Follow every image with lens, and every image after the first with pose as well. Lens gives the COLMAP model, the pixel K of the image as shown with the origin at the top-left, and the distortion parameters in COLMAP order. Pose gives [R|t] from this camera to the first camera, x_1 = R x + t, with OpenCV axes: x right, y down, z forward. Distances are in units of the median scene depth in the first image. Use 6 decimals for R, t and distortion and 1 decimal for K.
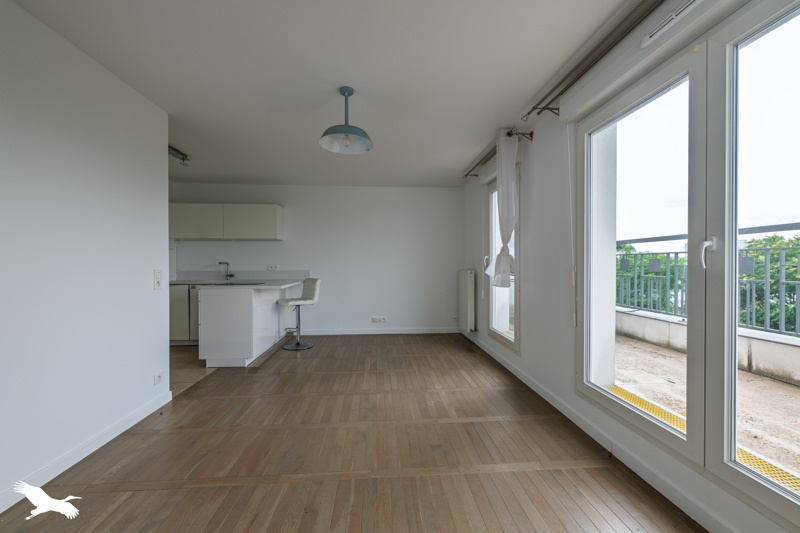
lens RADIAL K [[317.7, 0, 400.0], [0, 317.7, 266.5], [0, 0, 1]] dist [0.001261, 0.000033]
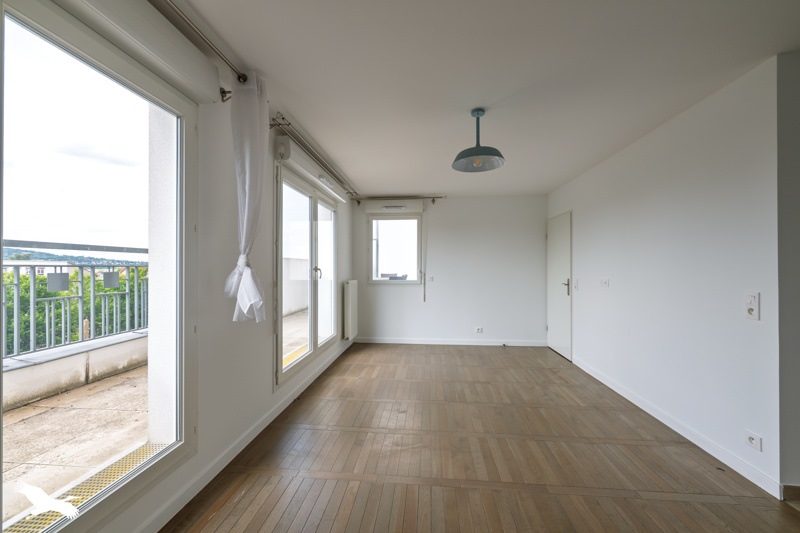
lens RADIAL K [[317.7, 0, 400.0], [0, 317.7, 266.5], [0, 0, 1]] dist [0.001261, 0.000033]
pose [[-0.986321, 0.001474, 0.164832, -0.074000], [0.001614, 0.999998, 0.000716, -0.047501], [-0.164831, 0.000973, -0.986321, 1.718921]]
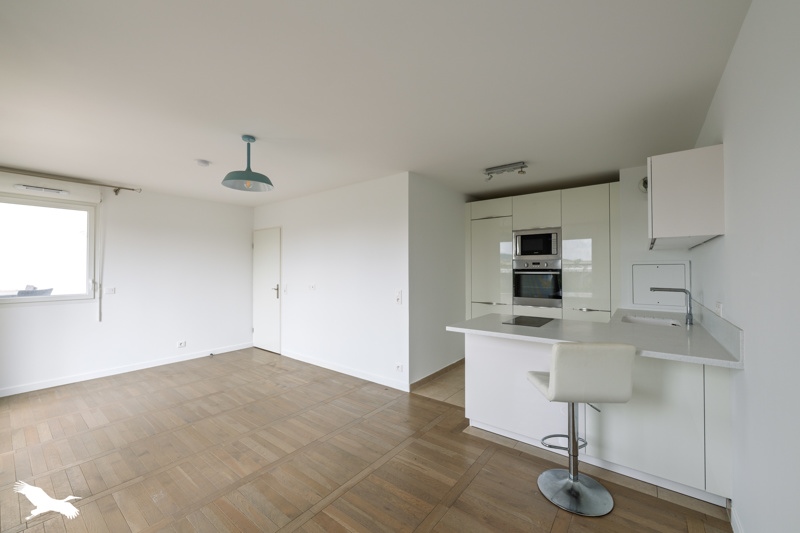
lens RADIAL K [[317.7, 0, 400.0], [0, 317.7, 266.5], [0, 0, 1]] dist [0.001261, 0.000033]
pose [[-0.670671, -0.005006, -0.741738, 0.254255], [-0.002240, 0.999986, -0.004723, -0.080938], [0.741752, -0.001506, -0.670673, 1.798686]]
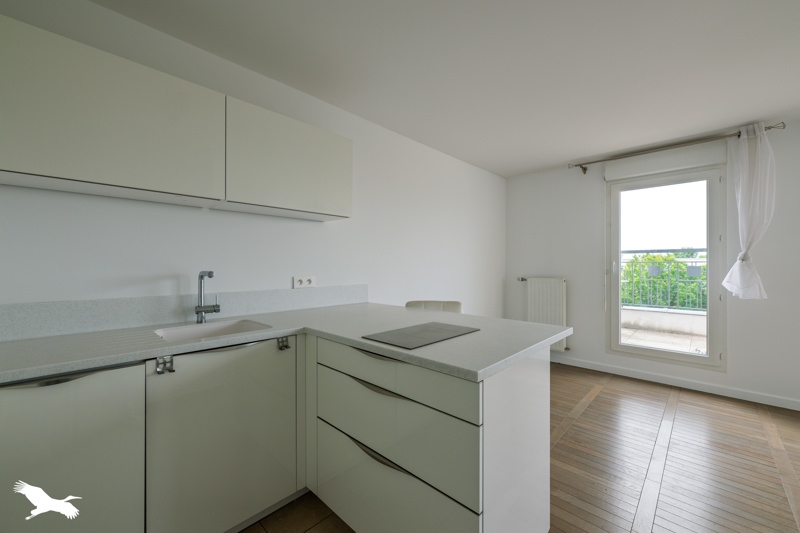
lens RADIAL K [[317.7, 0, 400.0], [0, 317.7, 266.5], [0, 0, 1]] dist [0.001261, 0.000033]
pose [[0.746326, 0.000478, 0.665581, -1.111449], [0.001075, 0.999998, -0.001924, -0.032240], [-0.665580, 0.002151, 0.746323, 1.080431]]
